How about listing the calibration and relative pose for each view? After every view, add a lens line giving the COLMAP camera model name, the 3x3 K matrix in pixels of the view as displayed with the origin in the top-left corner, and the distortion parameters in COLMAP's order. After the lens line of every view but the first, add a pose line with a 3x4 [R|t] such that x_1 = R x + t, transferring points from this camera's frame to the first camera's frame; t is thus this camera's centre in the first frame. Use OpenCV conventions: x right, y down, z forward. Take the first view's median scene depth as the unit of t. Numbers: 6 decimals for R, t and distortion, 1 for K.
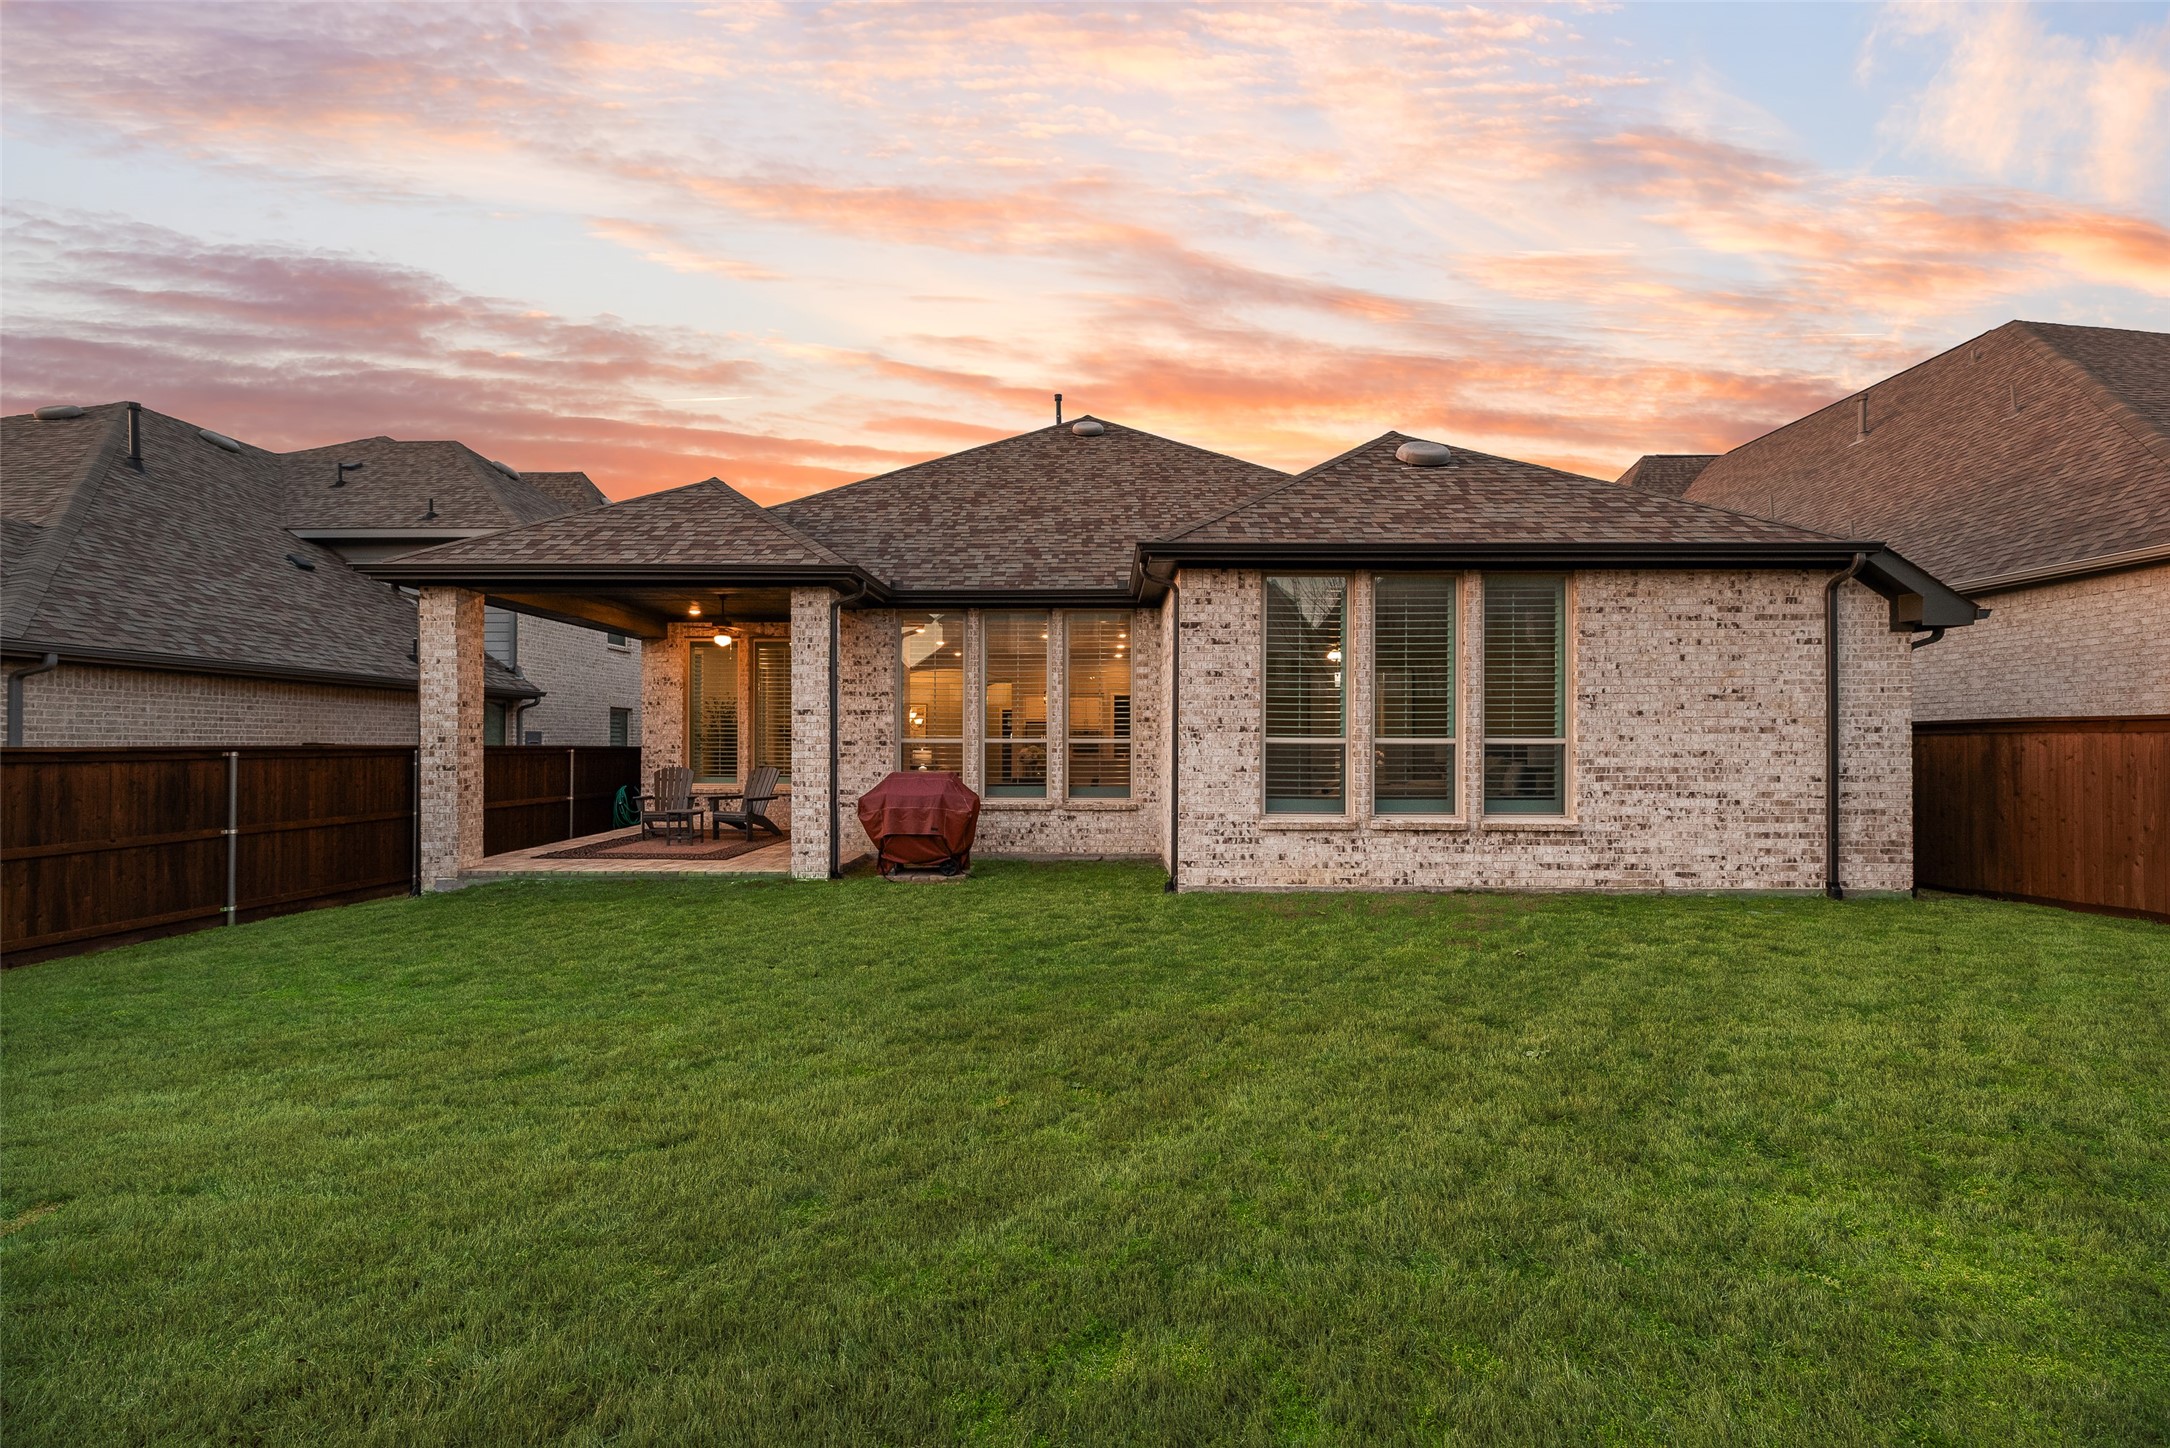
lens RADIAL K [[839.7, 0, 1086.6], [0, 839.7, 738.1], [0, 0, 1]] dist [0.001670, 0.000323]
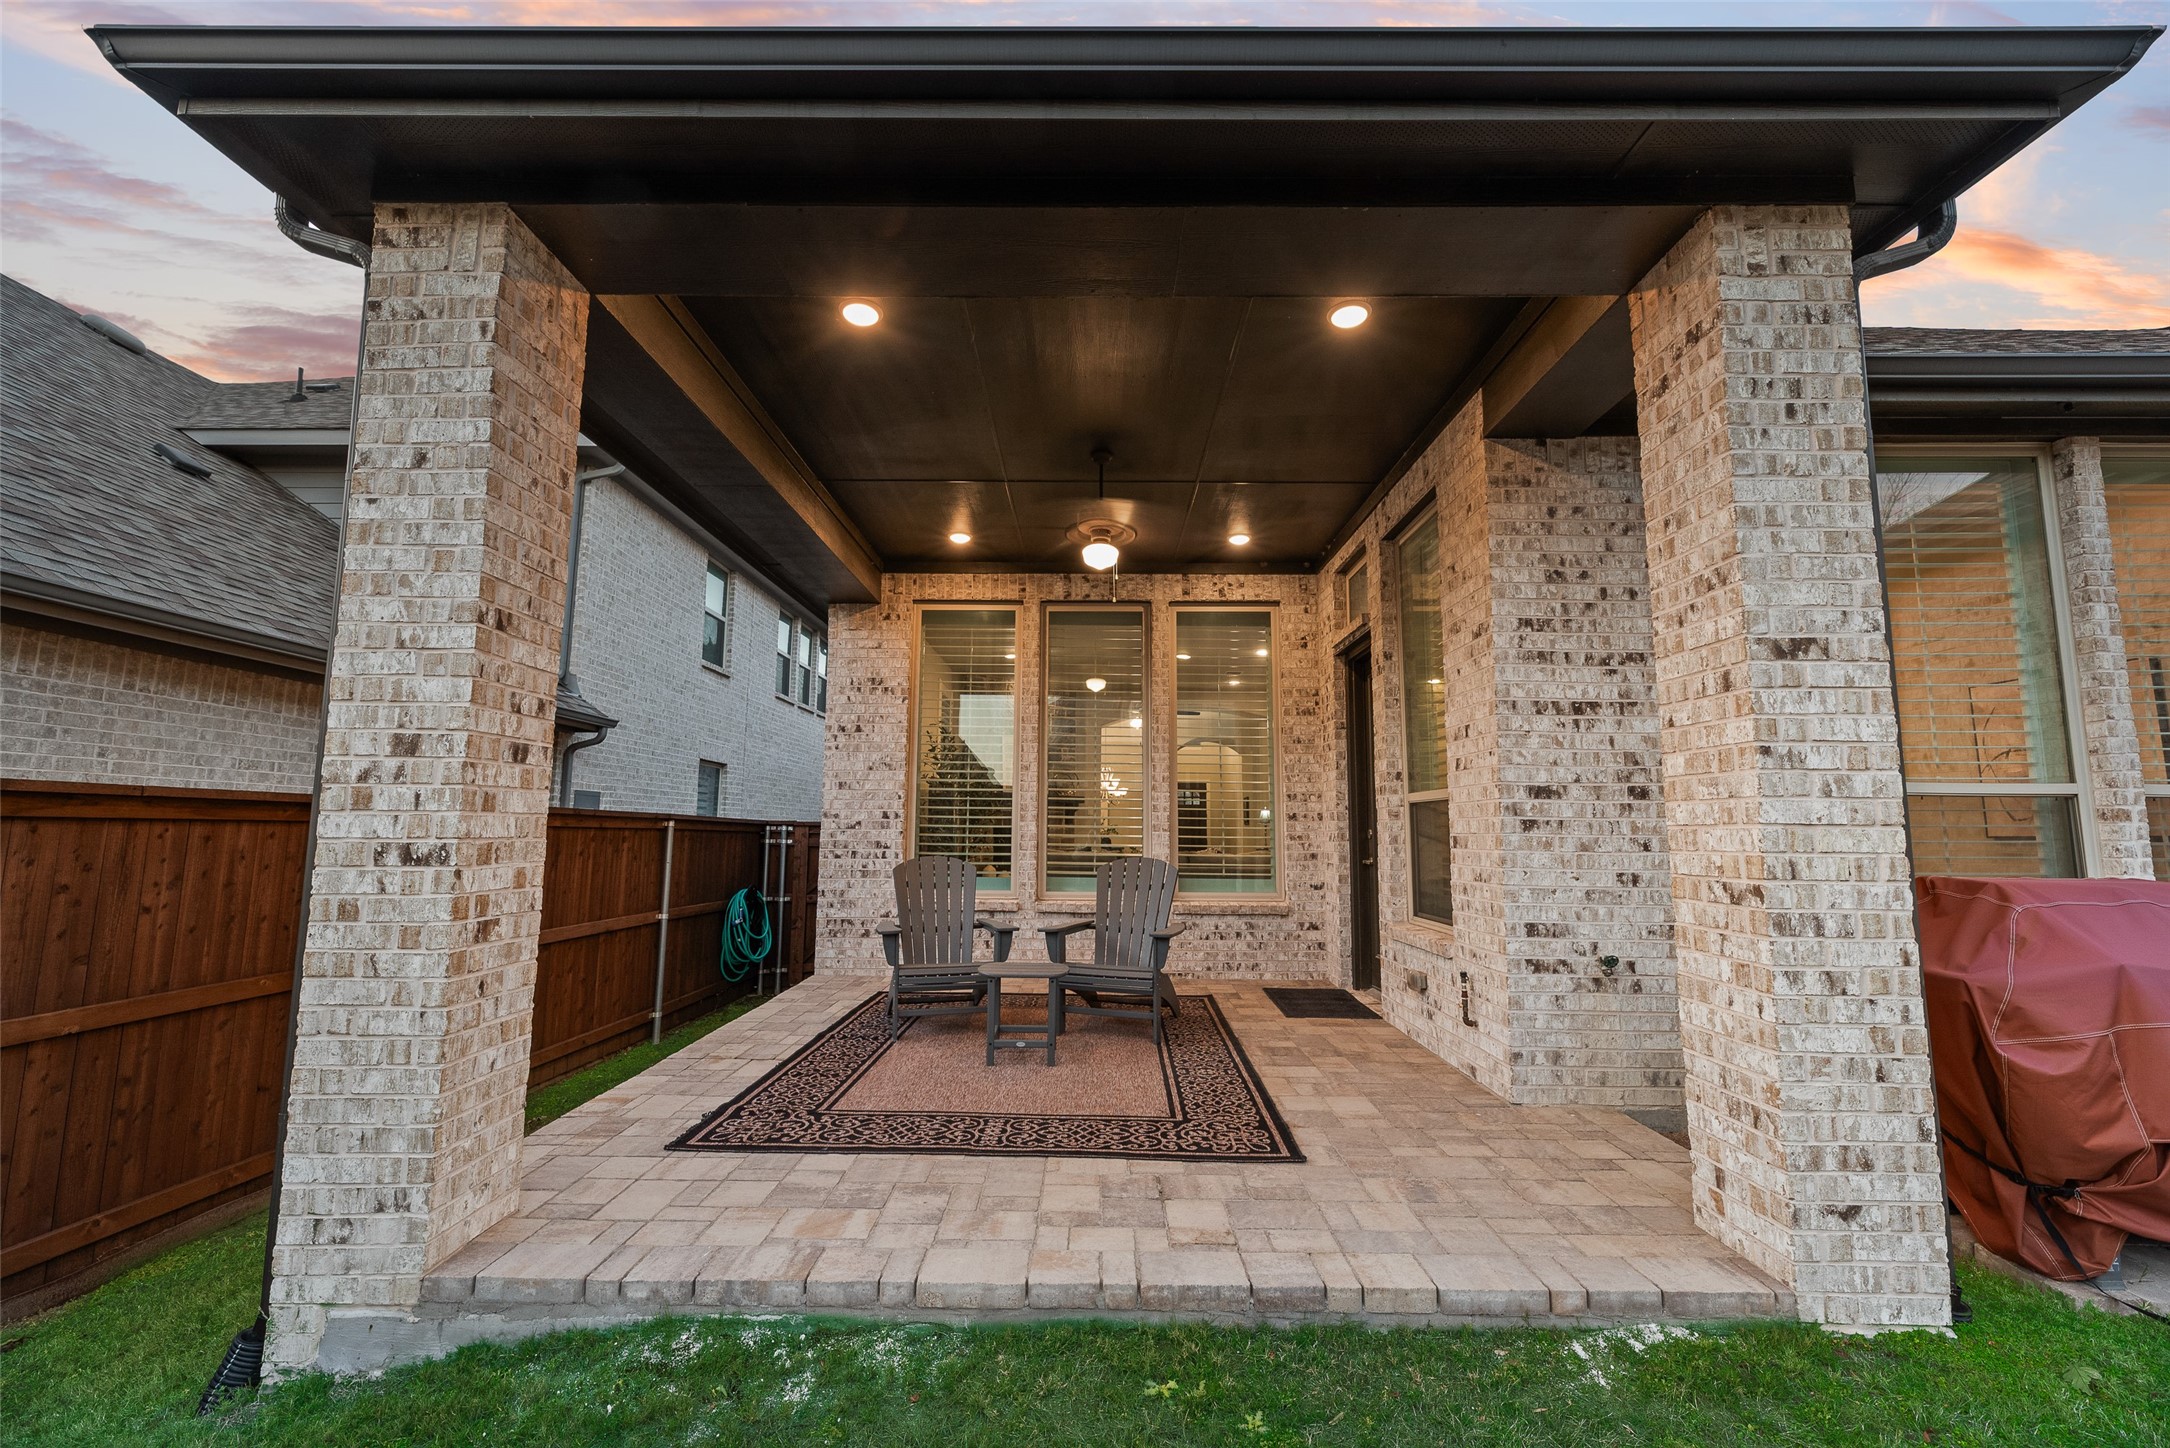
lens RADIAL K [[839.7, 0, 1086.6], [0, 839.7, 738.1], [0, 0, 1]] dist [0.001670, 0.000323]
pose [[0.999963, 0.005861, 0.006229, -0.549223], [-0.005153, 0.994133, -0.108040, 0.026219], [-0.006826, 0.108004, 0.994127, 0.728059]]
